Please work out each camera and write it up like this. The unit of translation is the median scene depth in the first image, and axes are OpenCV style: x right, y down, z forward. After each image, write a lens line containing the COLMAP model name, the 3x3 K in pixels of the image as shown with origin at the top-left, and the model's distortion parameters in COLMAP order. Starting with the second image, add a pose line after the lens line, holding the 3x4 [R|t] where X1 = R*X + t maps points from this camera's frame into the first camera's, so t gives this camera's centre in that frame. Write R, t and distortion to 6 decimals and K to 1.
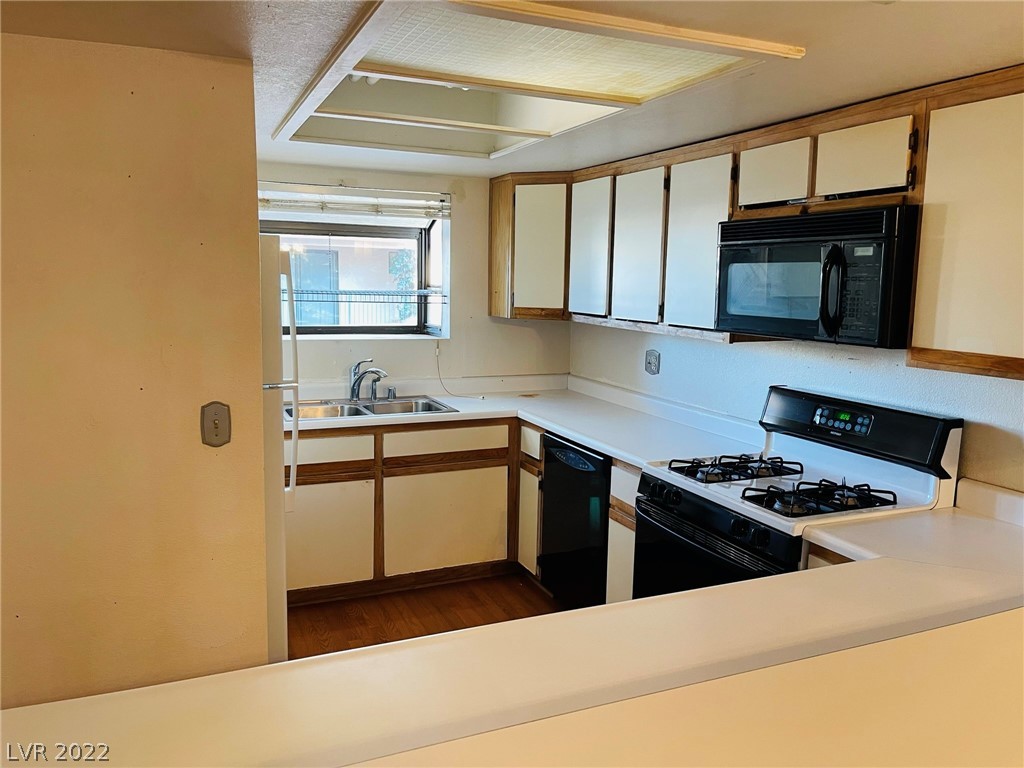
lens RADIAL K [[774.2, 0, 512.0], [0, 774.2, 384.0], [0, 0, 1]] dist [0.045519, -0.055973]
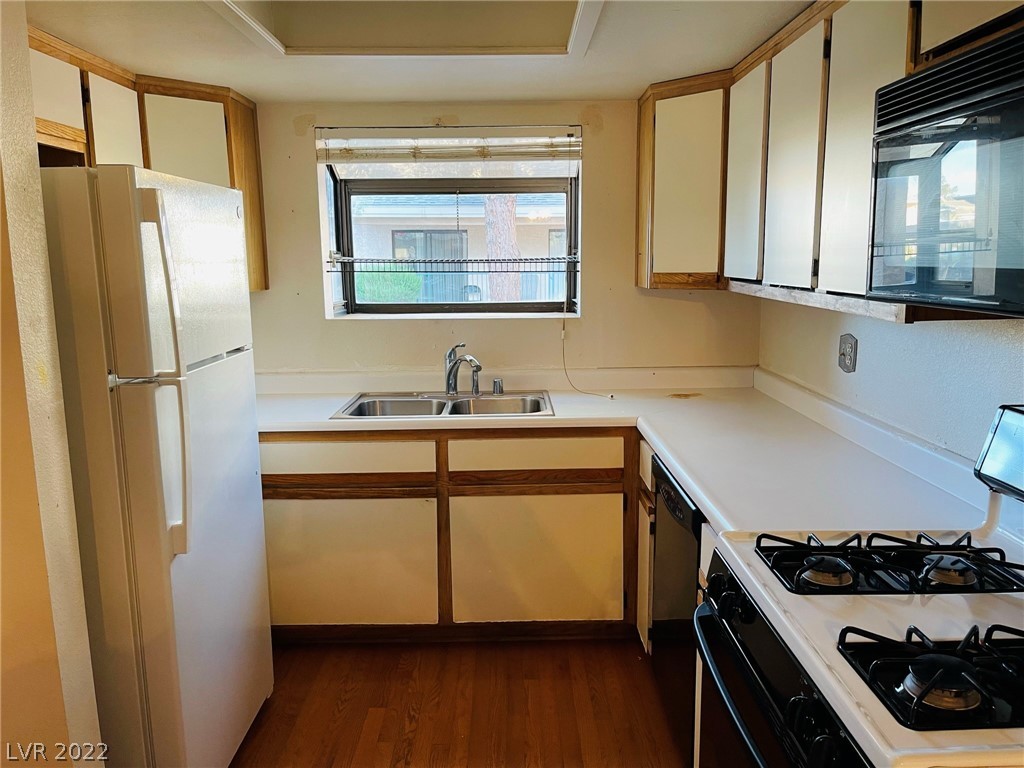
lens RADIAL K [[773.8, 0, 512.0], [0, 773.8, 384.0], [0, 0, 1]] dist [0.009731, -0.004351]
pose [[0.913201, 0.034055, -0.406083, 0.187512], [-0.024656, 0.999294, 0.028356, -0.013902], [0.406762, -0.015883, 0.913396, 0.302325]]
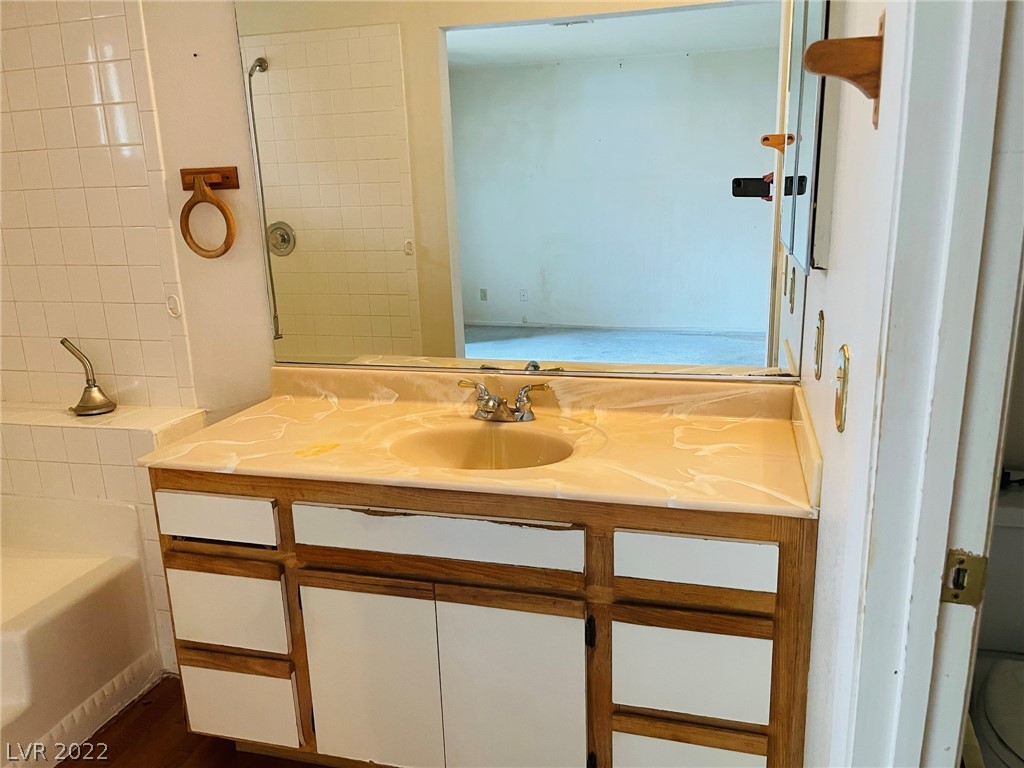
lens RADIAL K [[774.2, 0, 512.0], [0, 774.2, 384.0], [0, 0, 1]] dist [0.045519, -0.055973]
pose [[0.772549, 0.111454, -0.625096, 0.232502], [-0.040566, 0.991126, 0.126582, -0.073887], [0.633658, -0.072433, 0.770215, 0.658168]]
